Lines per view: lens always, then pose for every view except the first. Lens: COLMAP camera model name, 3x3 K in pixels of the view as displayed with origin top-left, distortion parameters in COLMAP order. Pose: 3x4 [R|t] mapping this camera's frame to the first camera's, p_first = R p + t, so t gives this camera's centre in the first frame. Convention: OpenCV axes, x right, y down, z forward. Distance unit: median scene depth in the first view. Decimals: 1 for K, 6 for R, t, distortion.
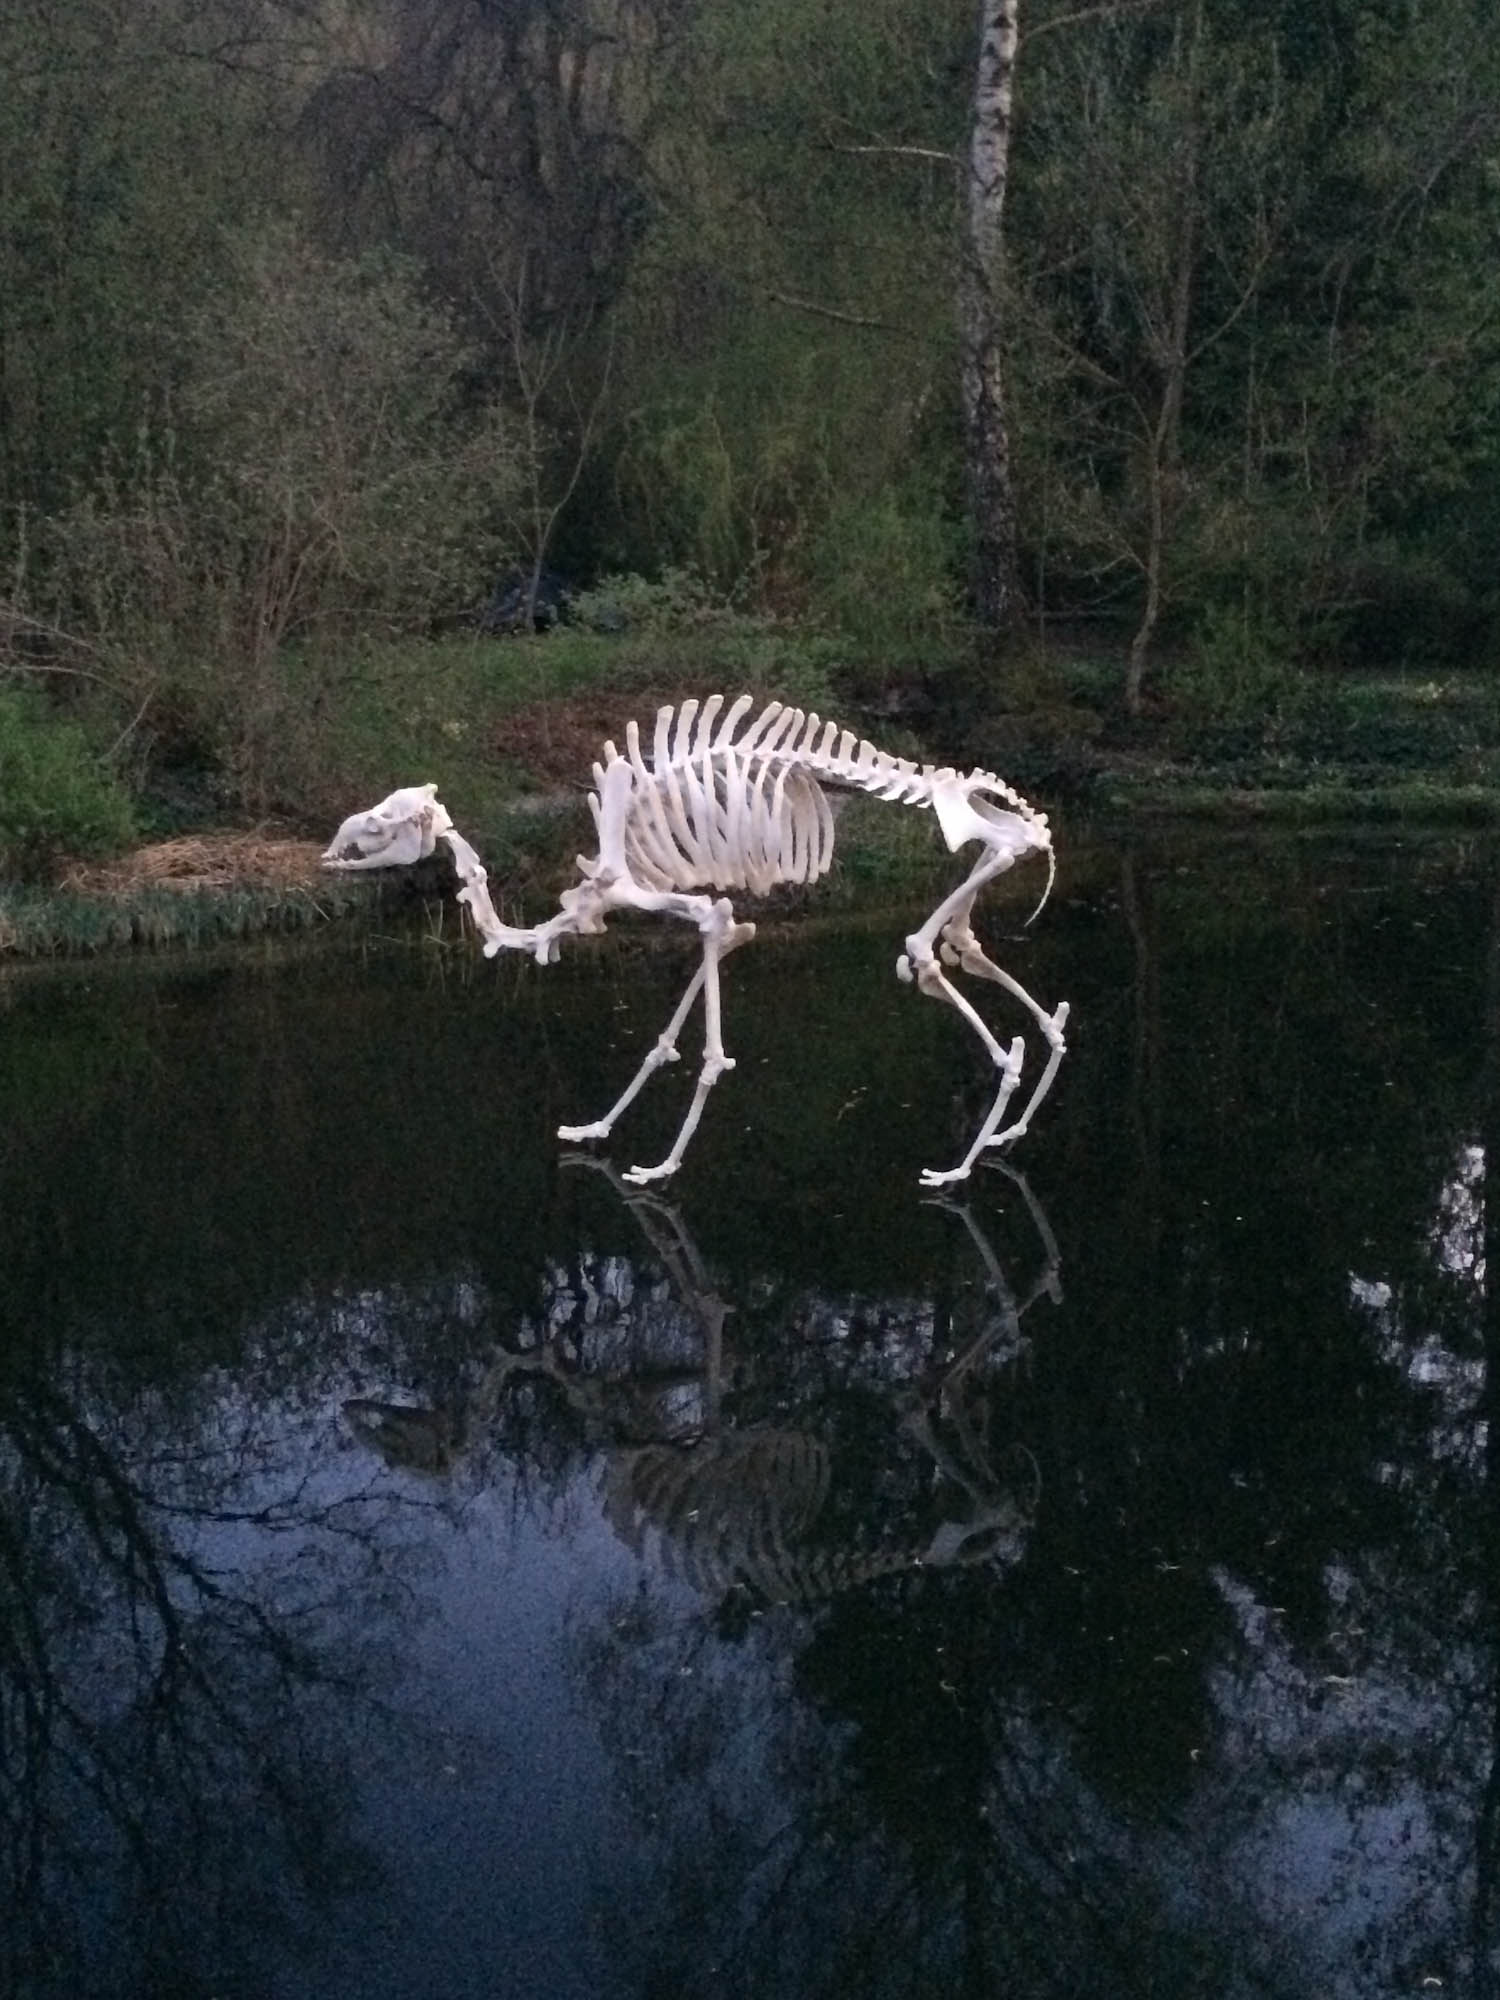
lens RADIAL K [[2326.6, 0, 750.0], [0, 2326.6, 1000.0], [0, 0, 1]] dist [0.061055, 0.006596]
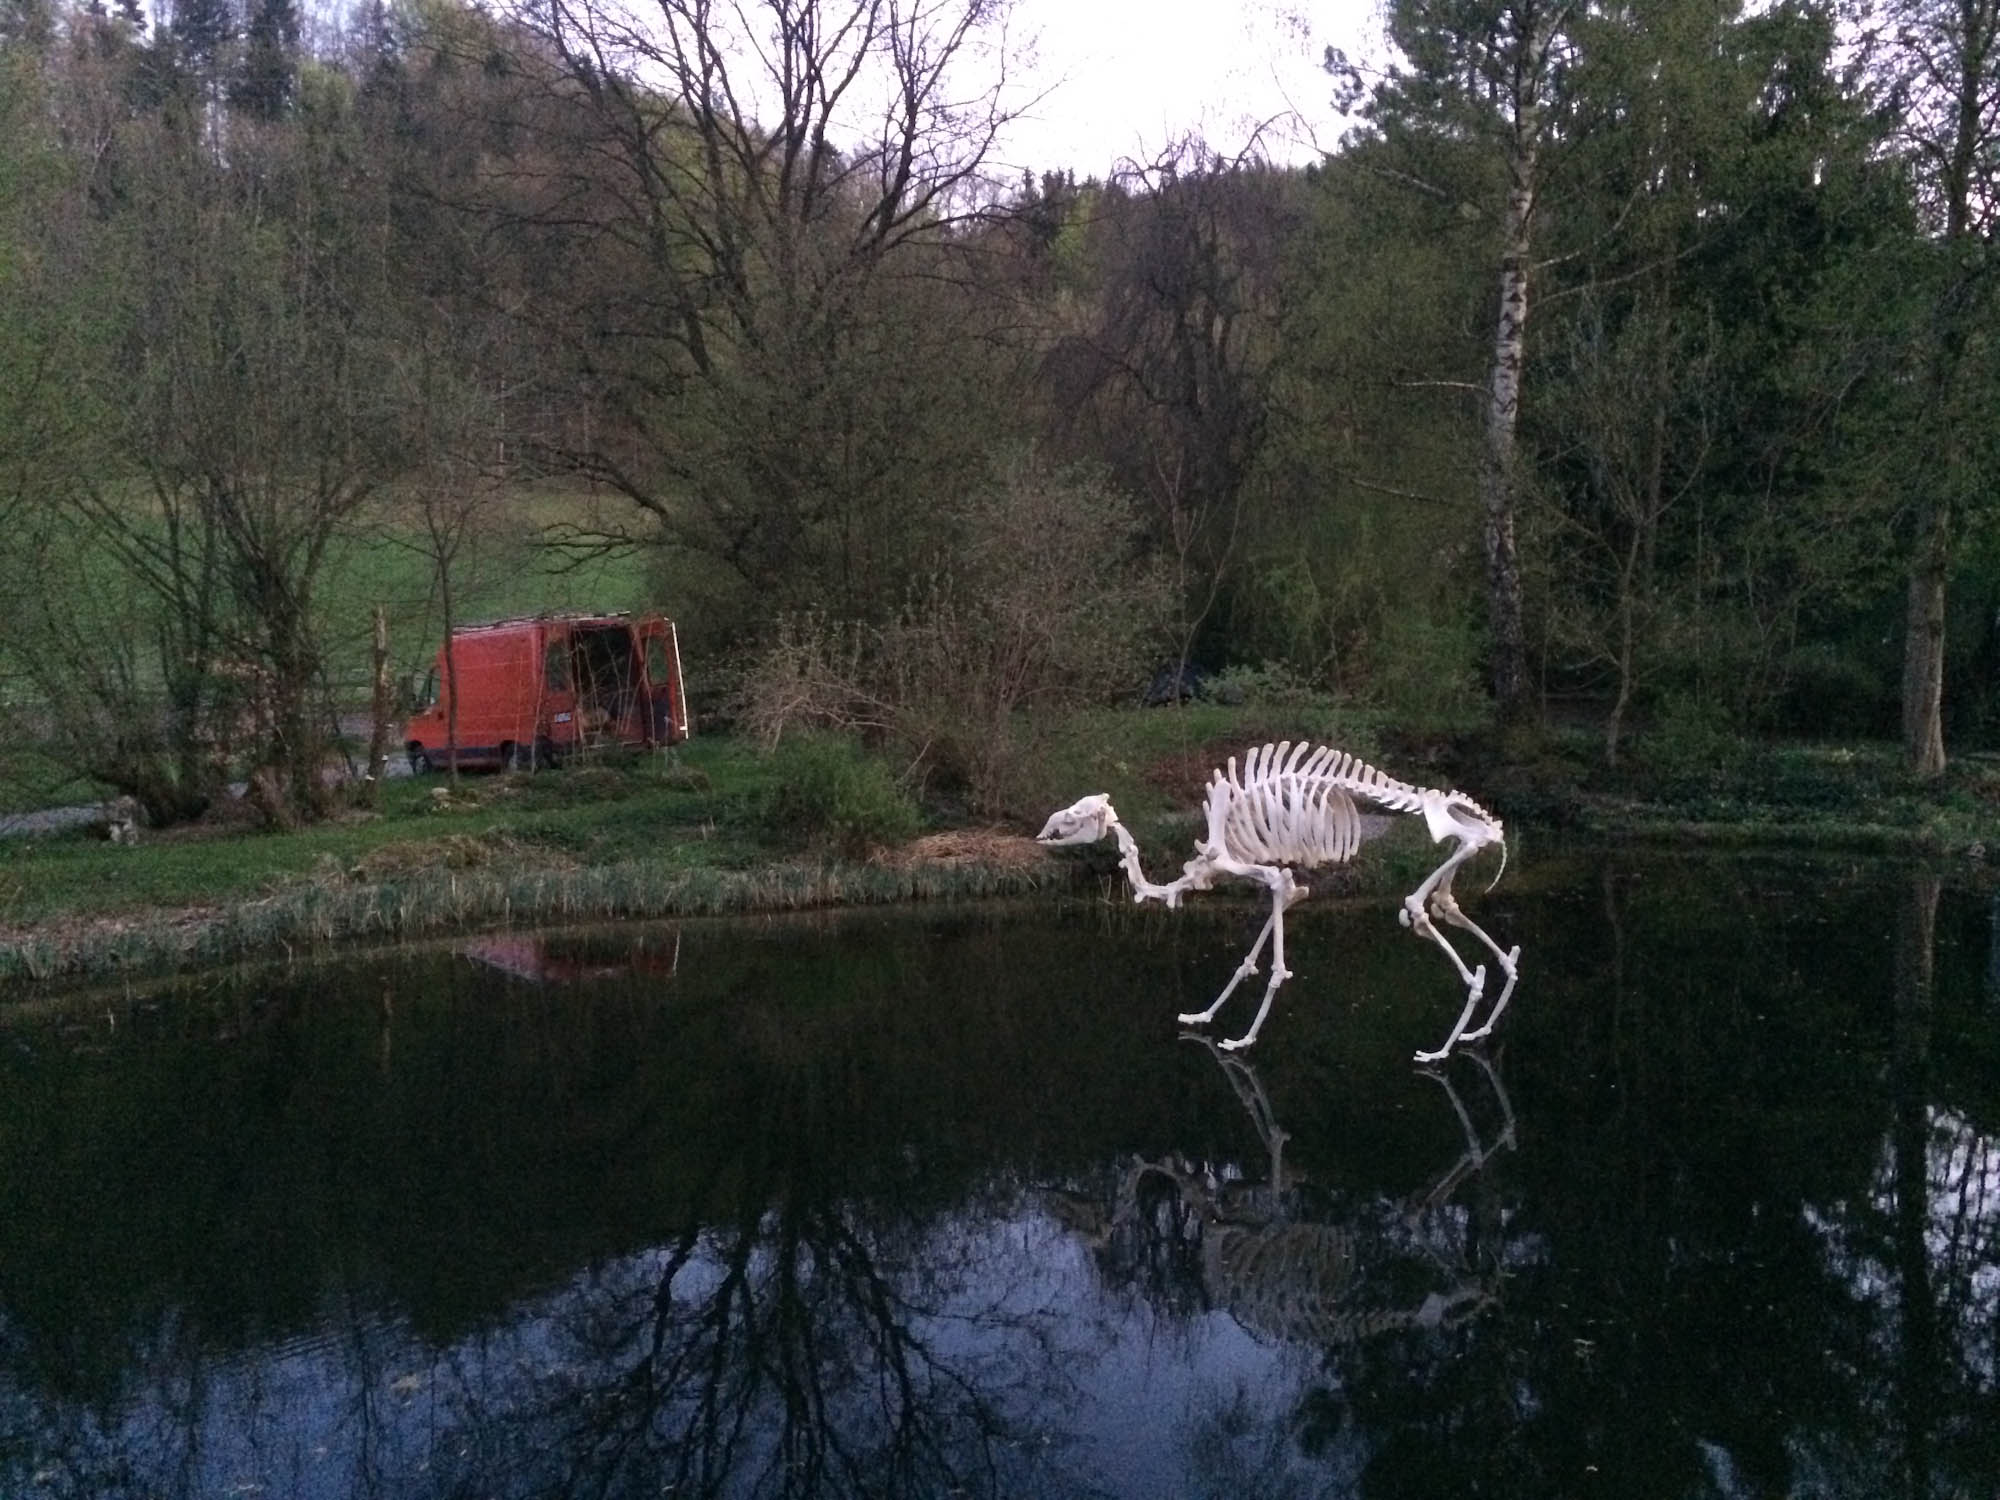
lens RADIAL K [[1745.9, 0, 1000.0], [0, 1745.9, 750.0], [0, 0, 1]] dist [0.097770, 0.001181]
pose [[0.980318, 0.017098, -0.196682, 0.018162], [-0.042774, 0.990974, -0.127051, 0.021490], [0.192735, 0.132963, 0.972201, -0.121834]]
